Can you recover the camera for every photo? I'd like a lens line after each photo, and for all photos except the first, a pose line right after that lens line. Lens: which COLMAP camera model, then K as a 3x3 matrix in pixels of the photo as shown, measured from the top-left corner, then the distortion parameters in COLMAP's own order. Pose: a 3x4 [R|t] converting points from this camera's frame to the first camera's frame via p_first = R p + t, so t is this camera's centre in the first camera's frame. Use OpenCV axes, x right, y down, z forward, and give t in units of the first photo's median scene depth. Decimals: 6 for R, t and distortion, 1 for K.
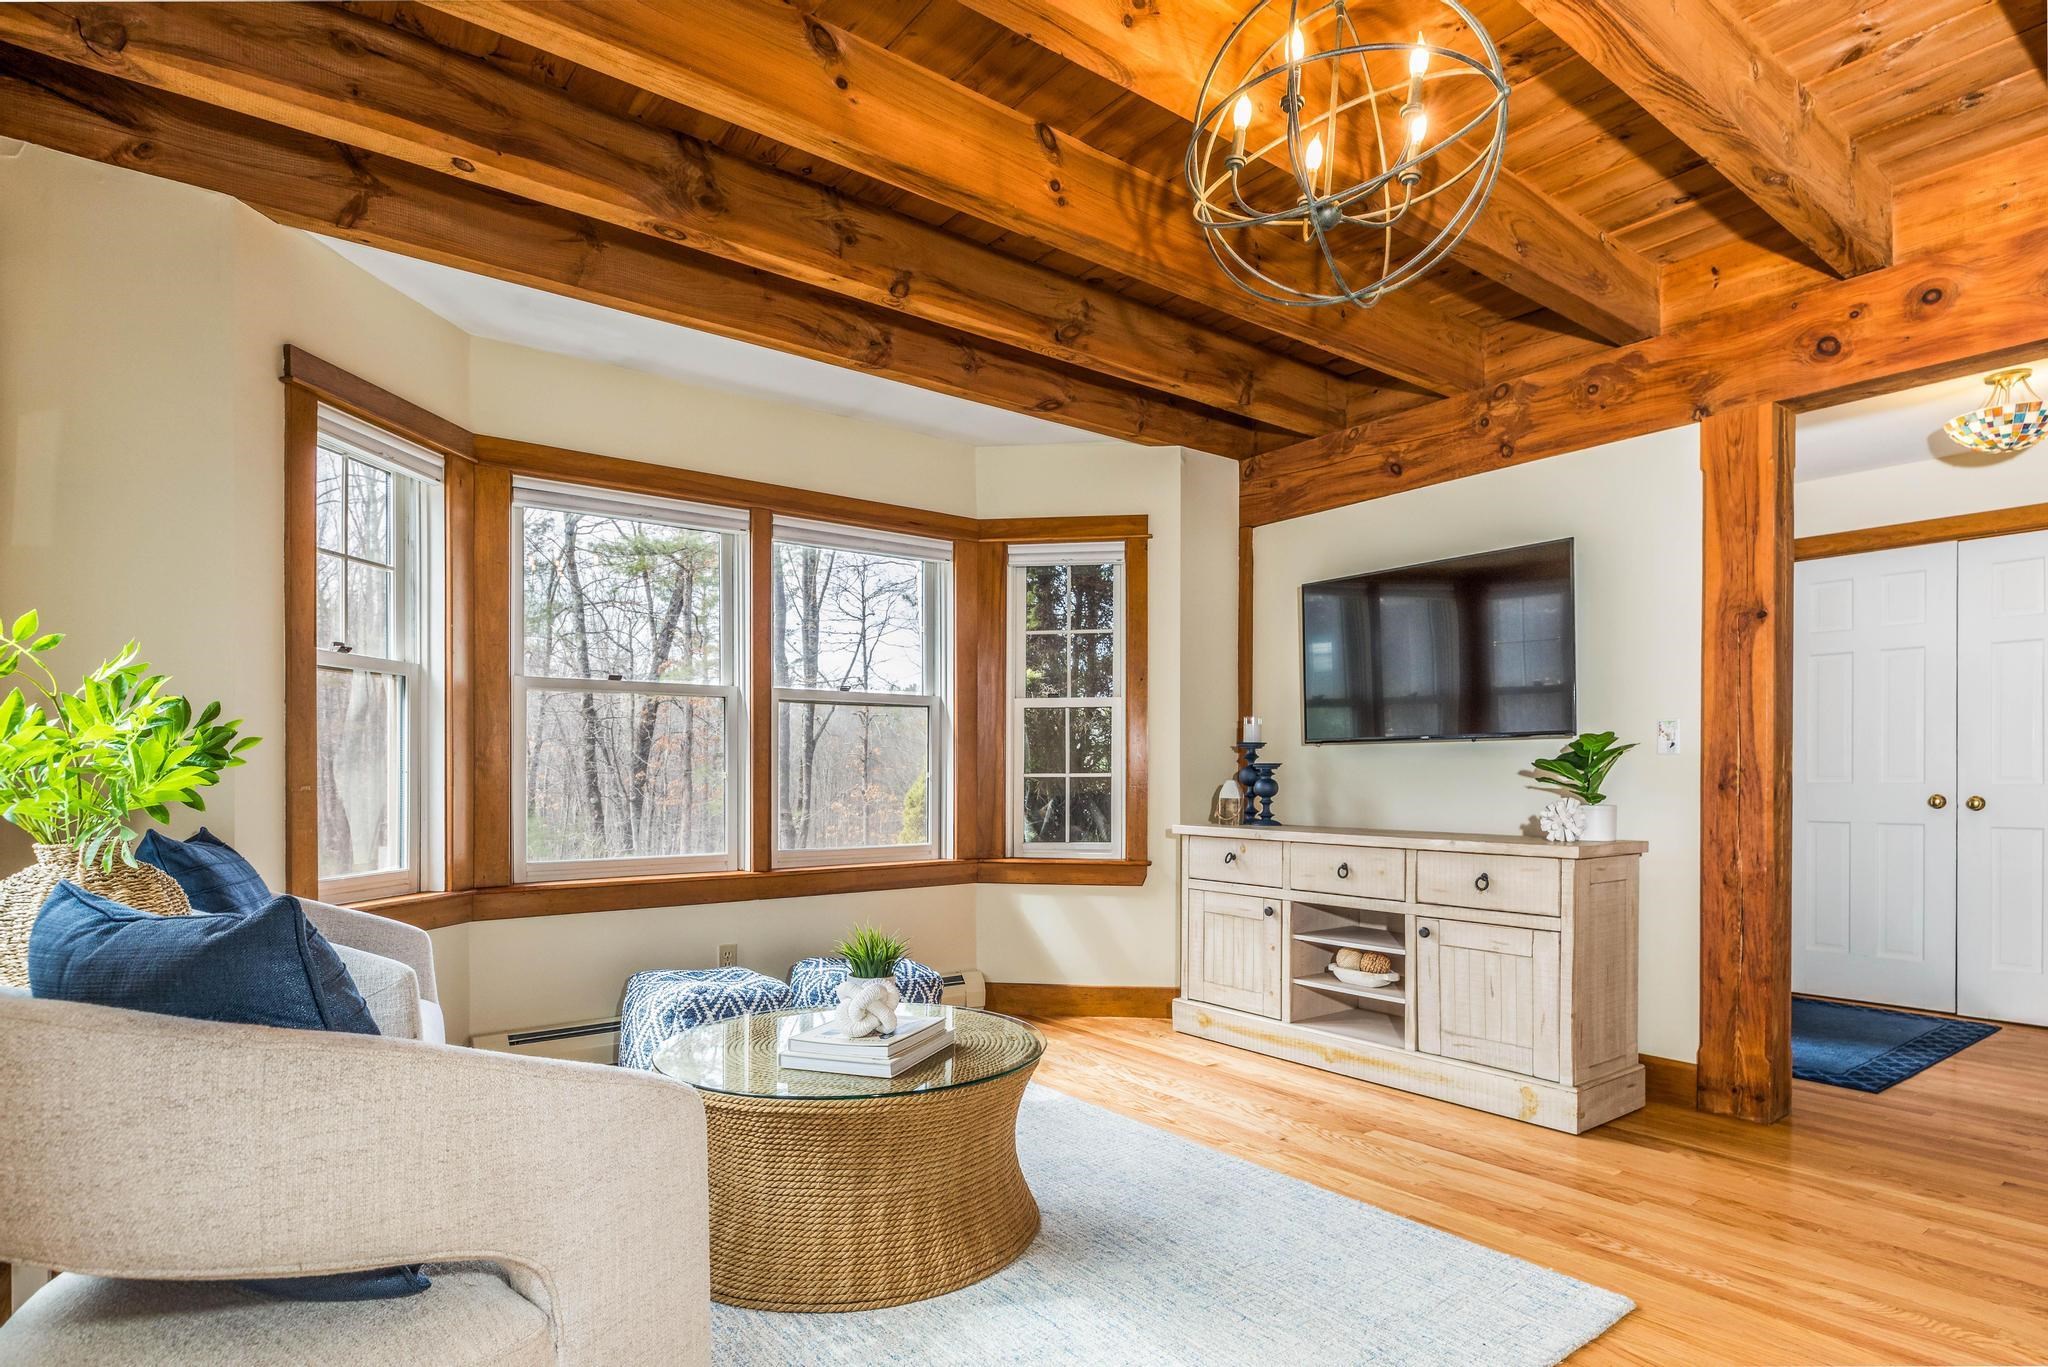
lens RADIAL K [[1099.8, 0, 1077.0], [0, 1099.8, 777.1], [0, 0, 1]] dist [-0.001768, 0.000483]
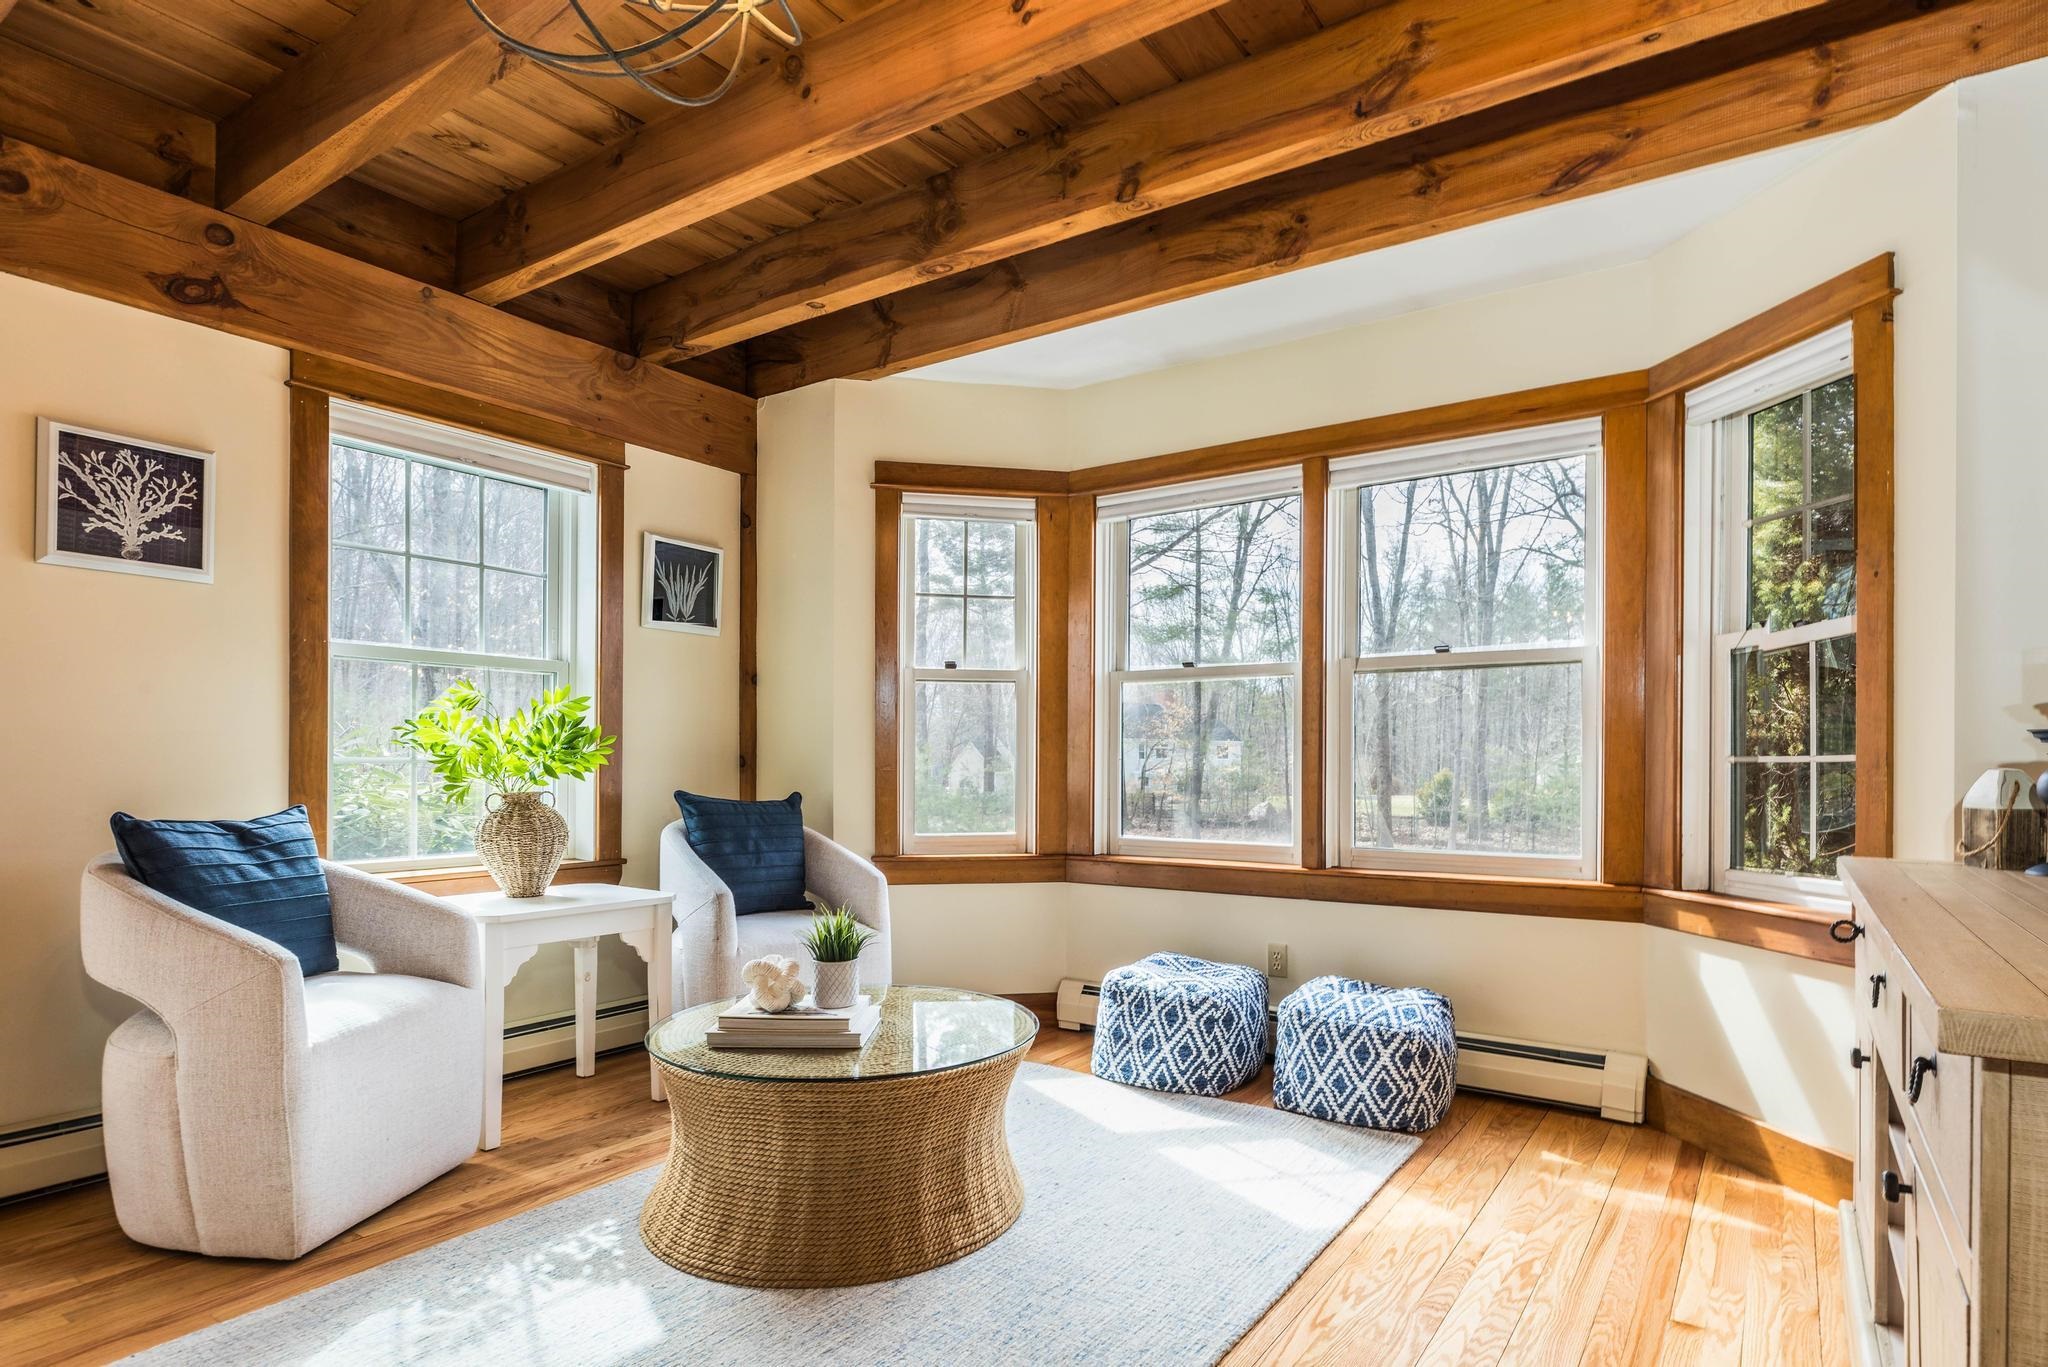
lens RADIAL K [[1099.8, 0, 1032.1], [0, 1099.8, 760.1], [0, 0, 1]] dist [-0.001768, 0.000483]
pose [[0.288452, -0.001508, -0.957493, 0.509169], [-0.004499, 0.999986, -0.002930, 0.002744], [0.957484, 0.005153, 0.288441, 0.545526]]
